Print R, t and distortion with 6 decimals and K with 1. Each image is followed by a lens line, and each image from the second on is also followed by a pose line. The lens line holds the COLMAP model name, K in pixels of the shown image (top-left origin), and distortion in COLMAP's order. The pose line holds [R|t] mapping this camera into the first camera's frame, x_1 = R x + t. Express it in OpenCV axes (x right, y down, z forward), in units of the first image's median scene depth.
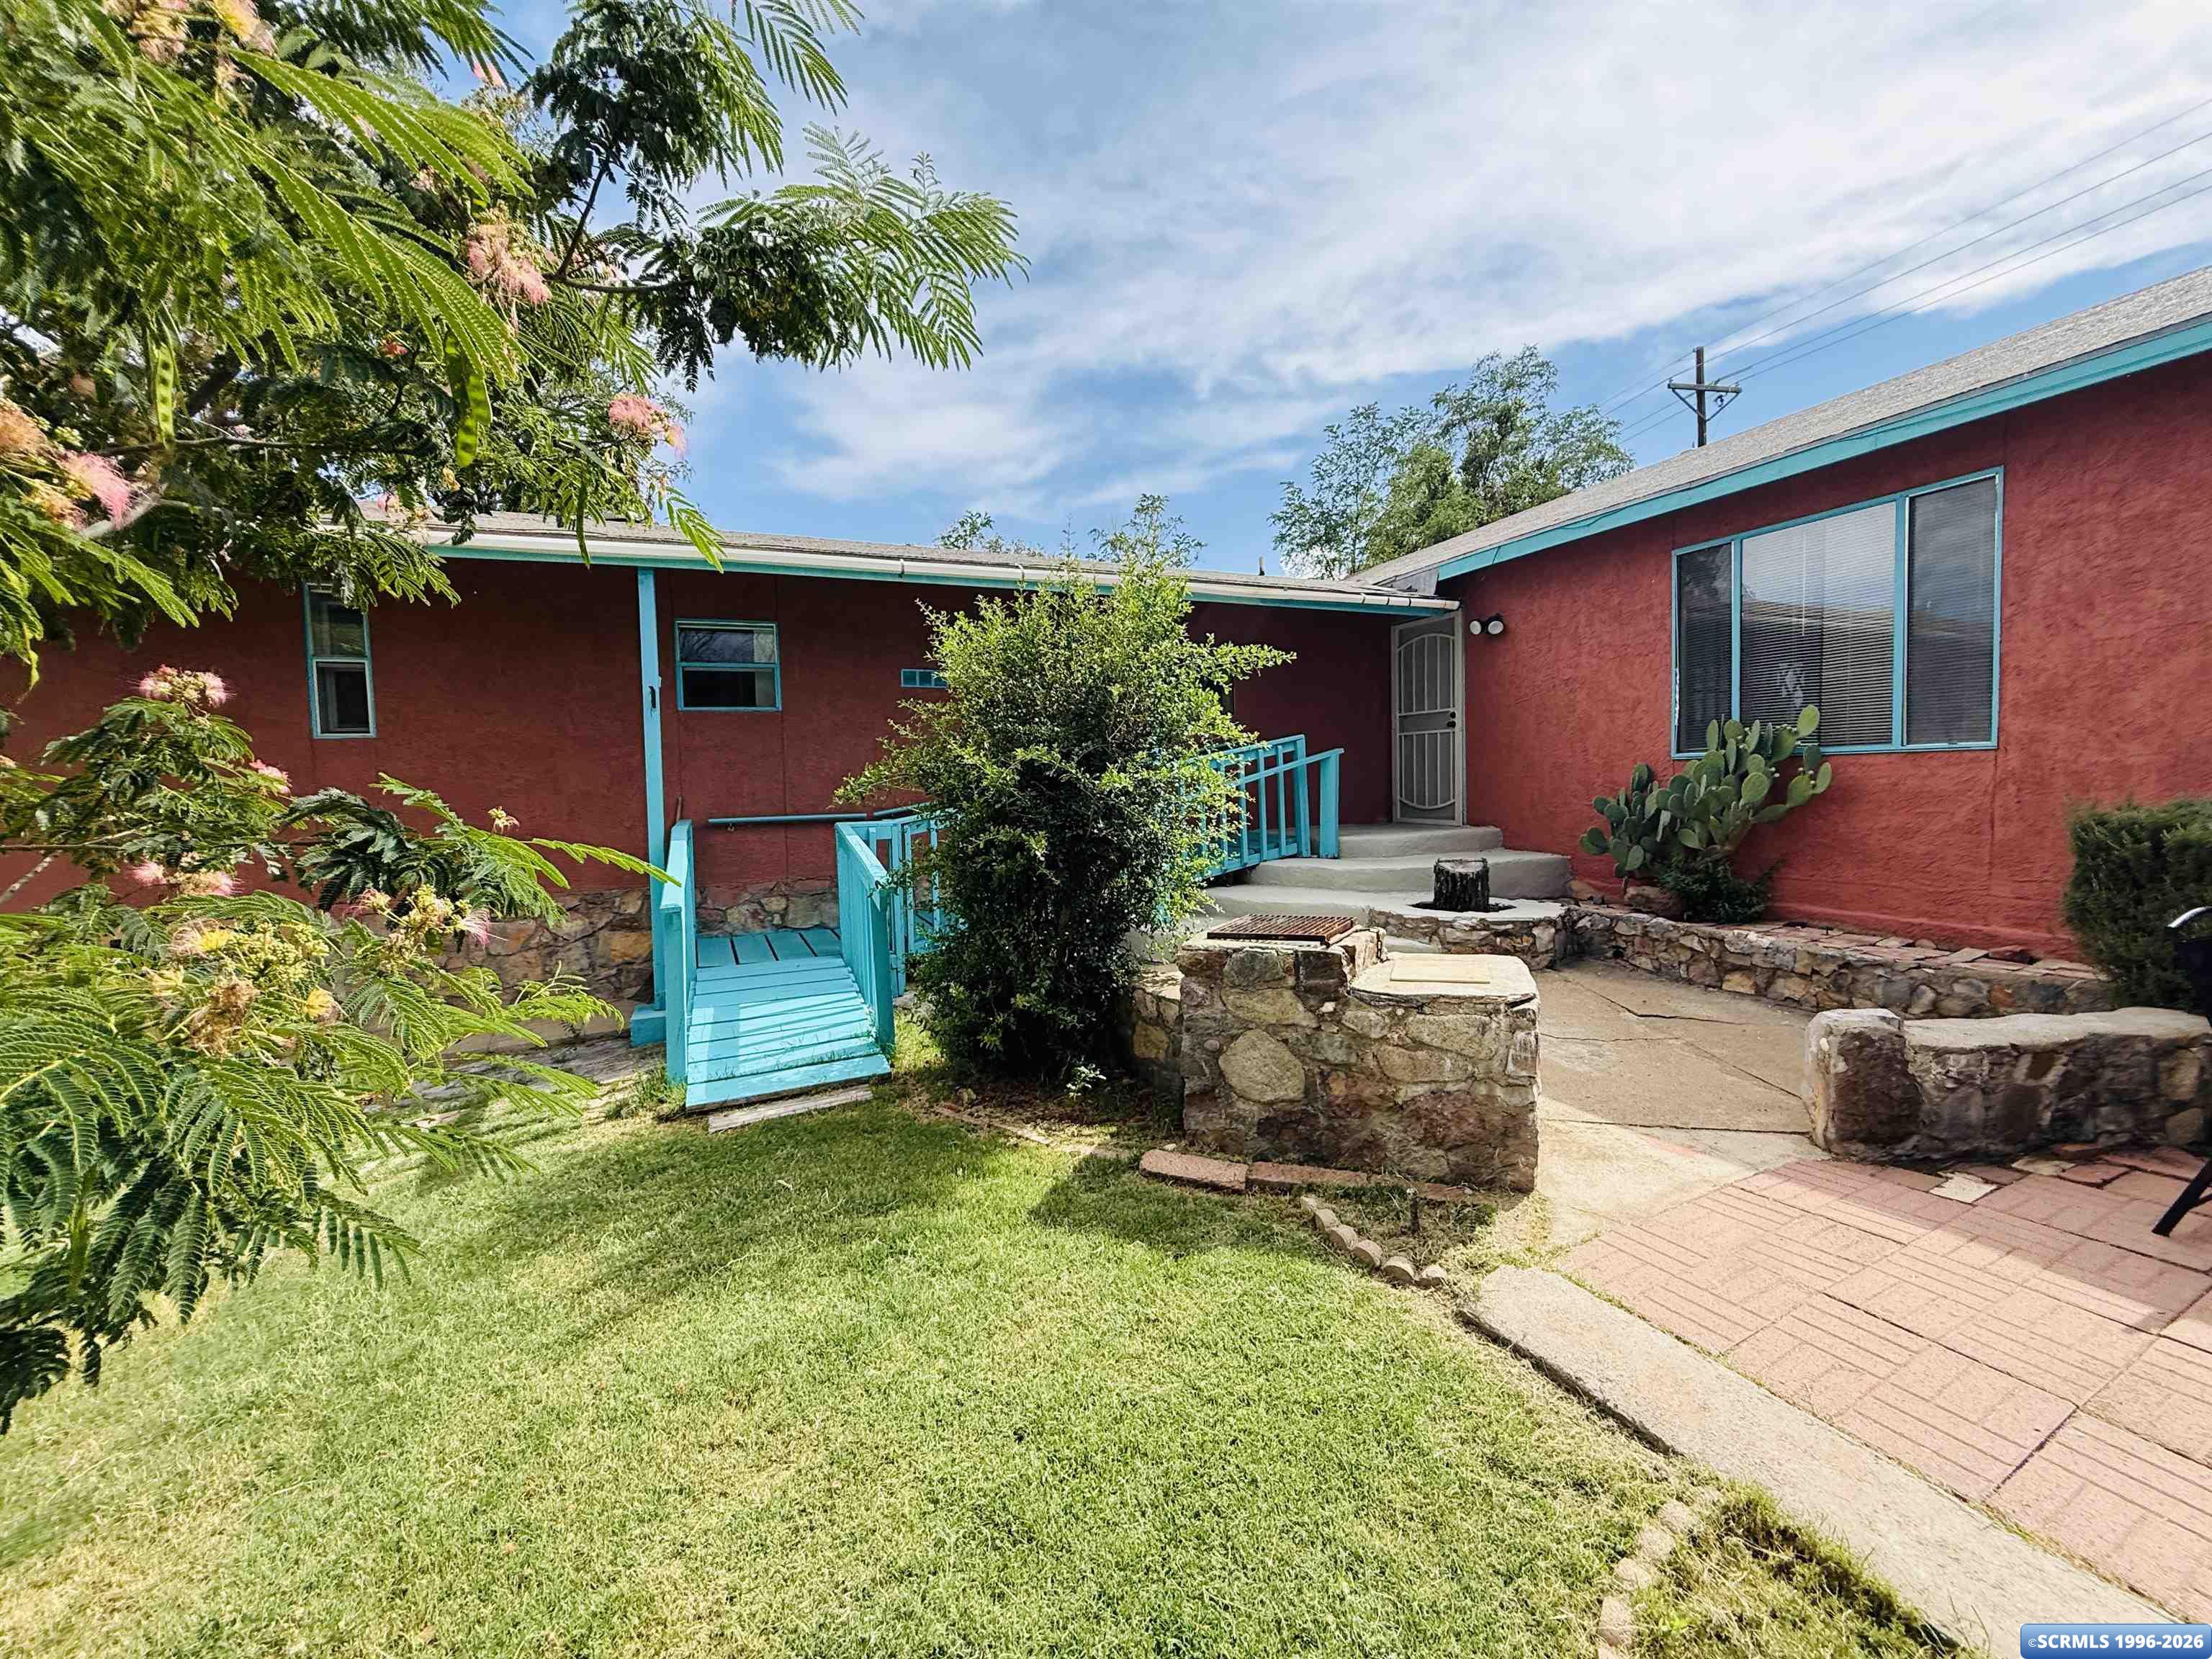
lens RADIAL K [[874.9, 0, 1096.0], [0, 874.9, 829.2], [0, 0, 1]] dist [-0.003007, -0.000376]
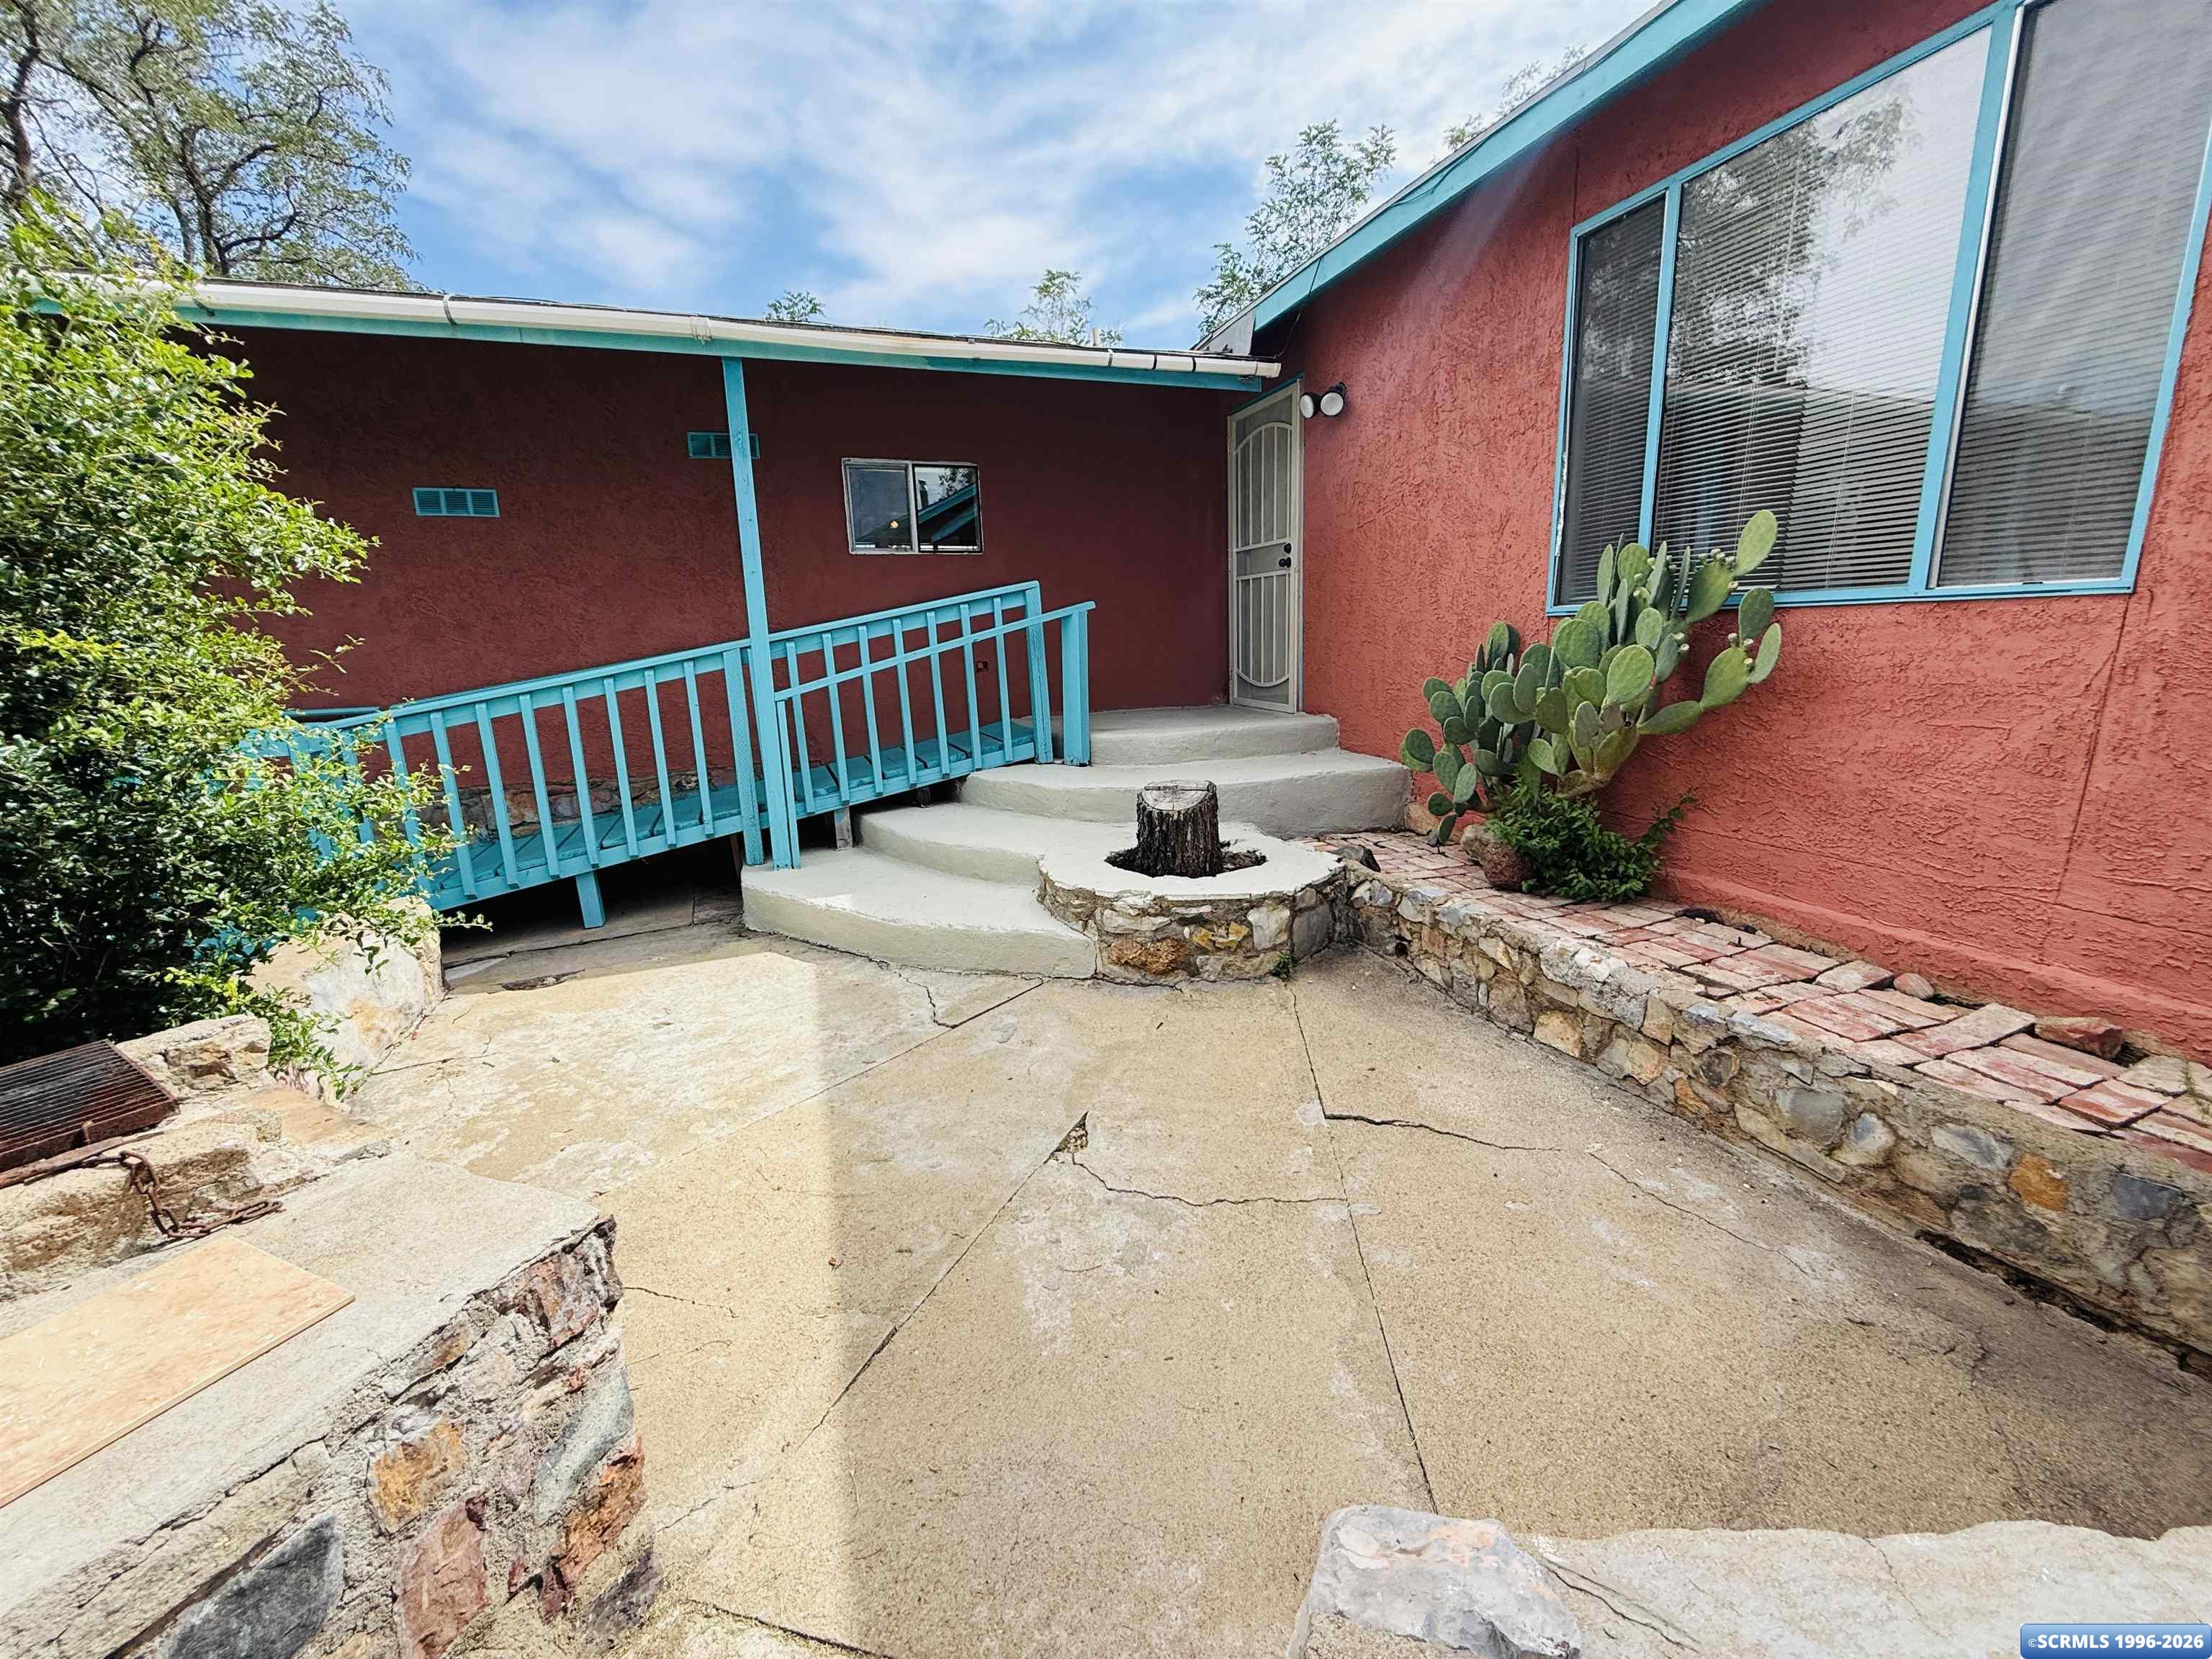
lens RADIAL K [[877.2, 0, 1095.3], [0, 877.2, 829.0], [0, 0, 1]] dist [-0.010032, 0.003925]
pose [[0.998650, 0.001867, -0.051915, 0.513489], [0.006657, 0.986513, 0.163549, -0.048396], [0.051520, -0.163674, 0.985168, 0.499789]]
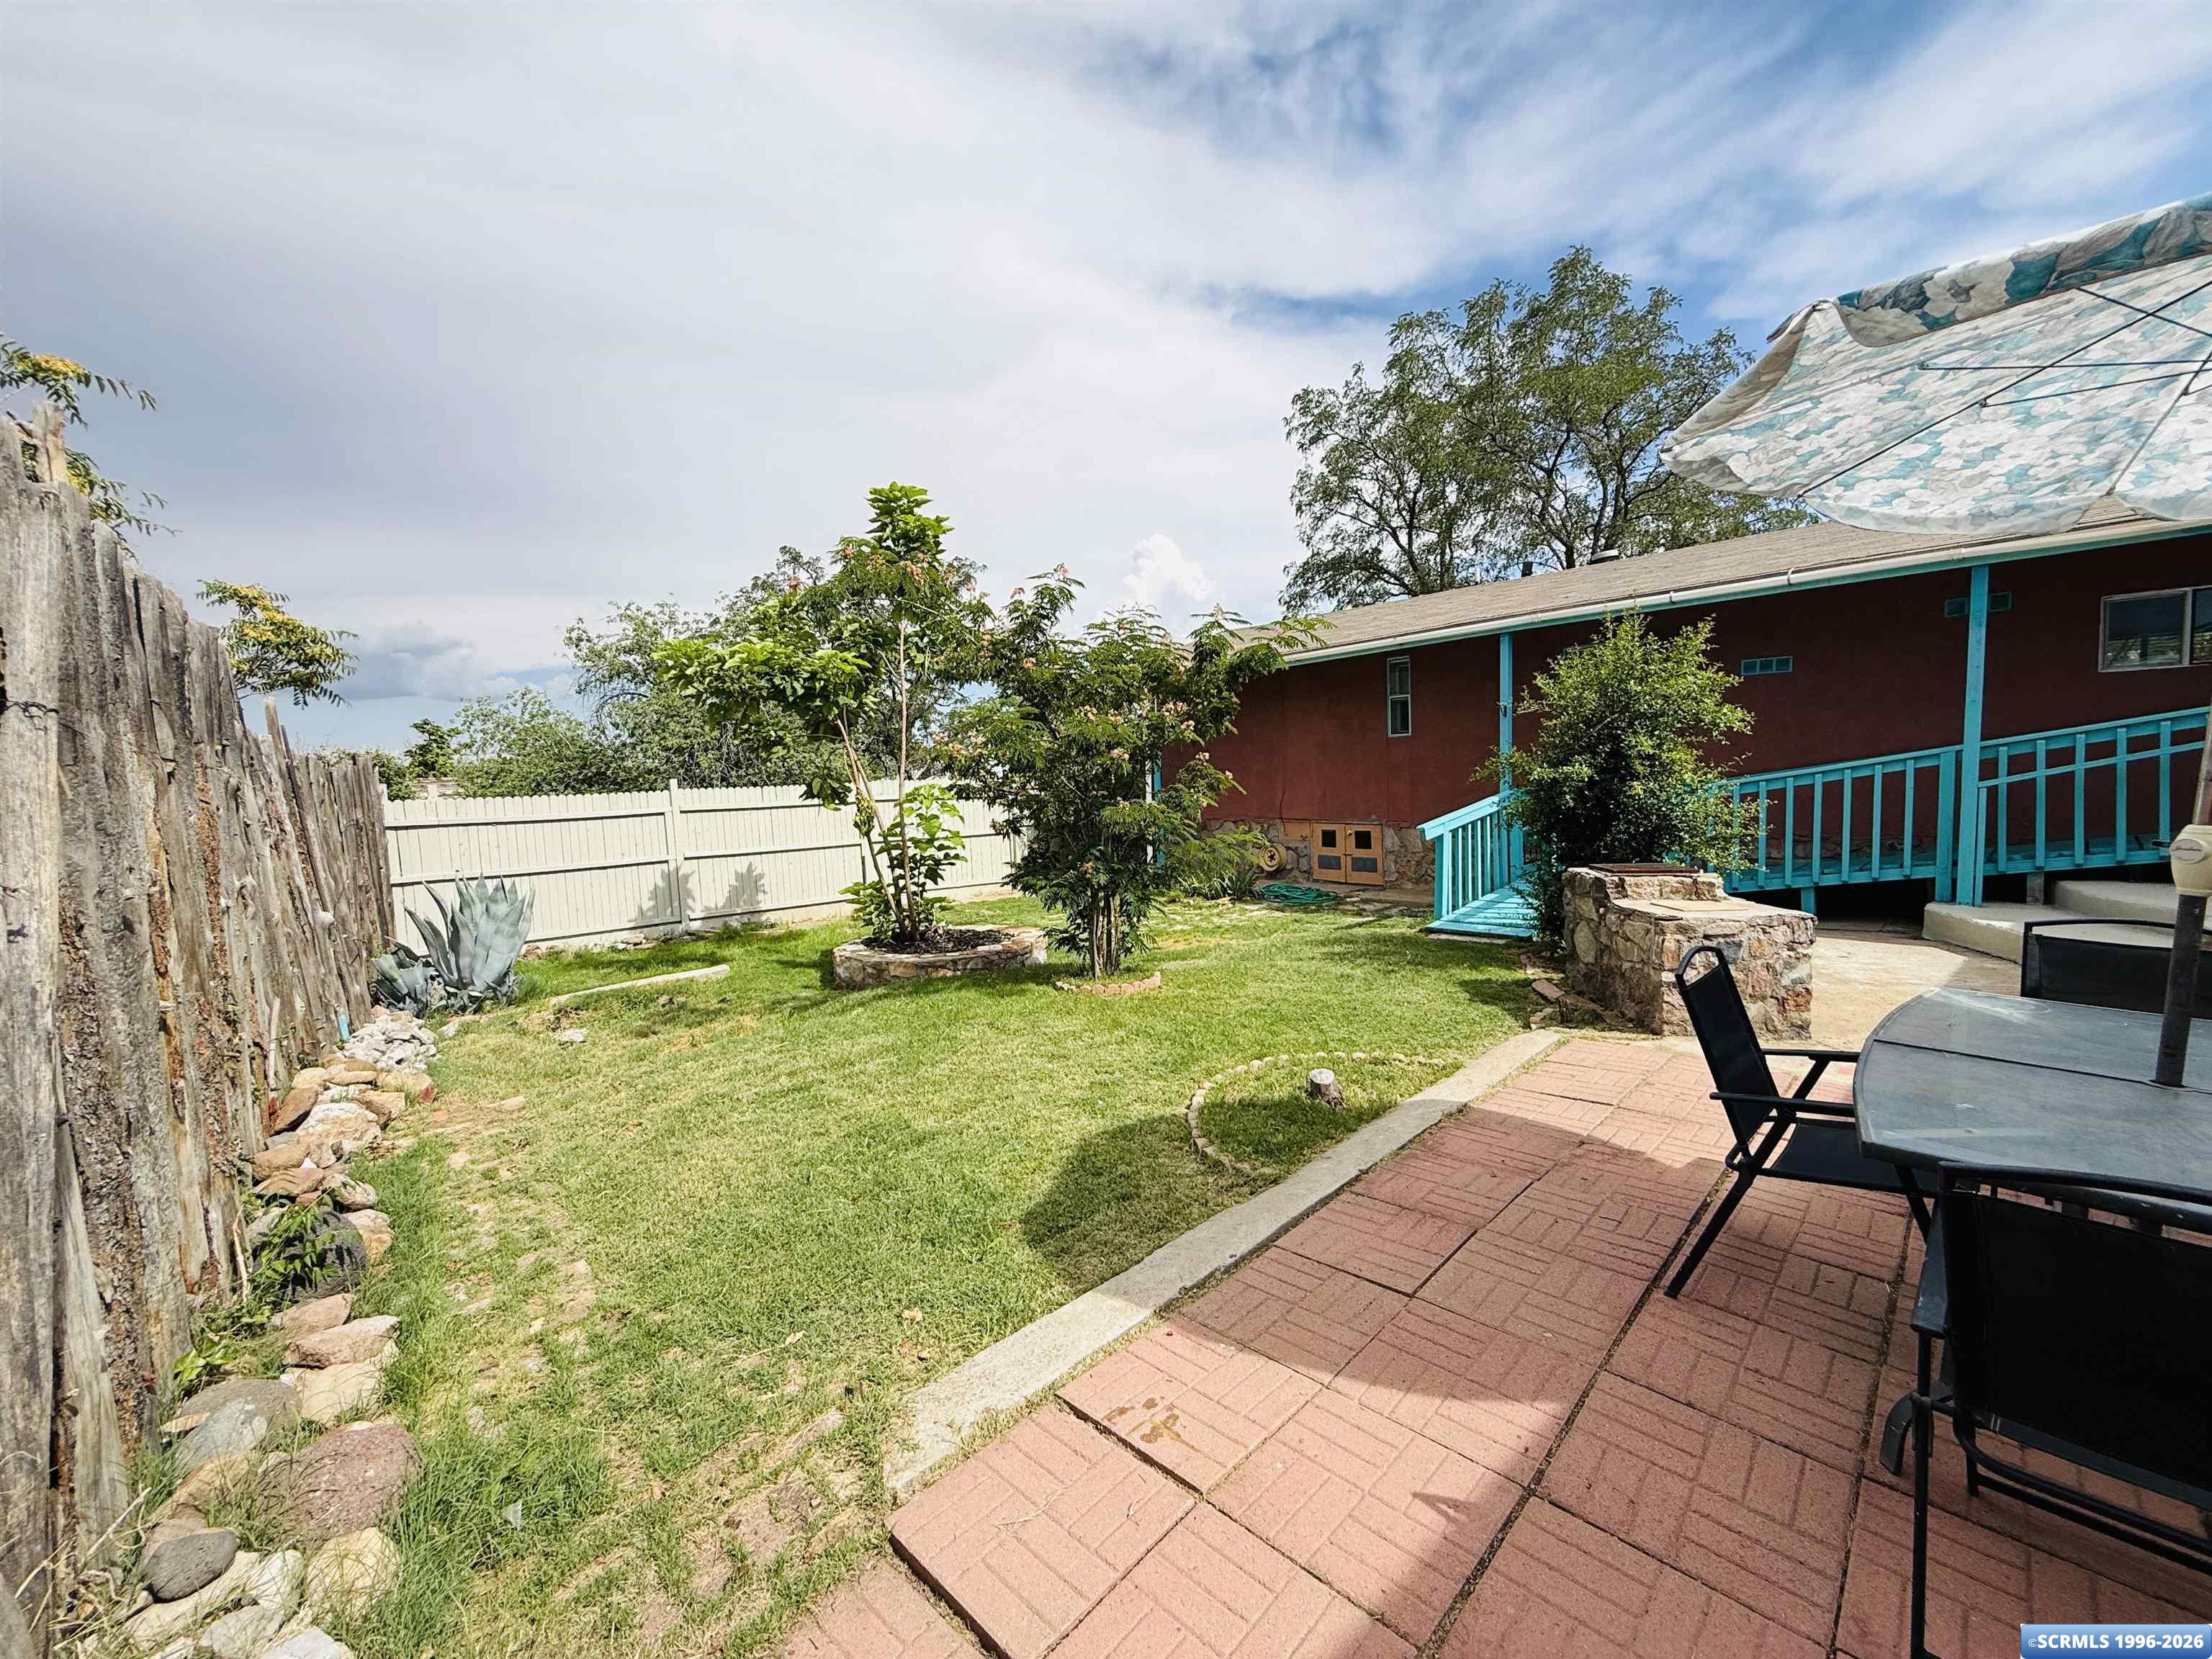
lens RADIAL K [[884.0, 0, 1106.0], [0, 884.0, 829.5], [0, 0, 1]] dist [-0.001890, -0.000176]
pose [[0.311424, 0.077190, -0.947131, 1.006233], [-0.023537, 0.997016, 0.073517, -0.035275], [0.949979, -0.000603, 0.312312, -0.287150]]
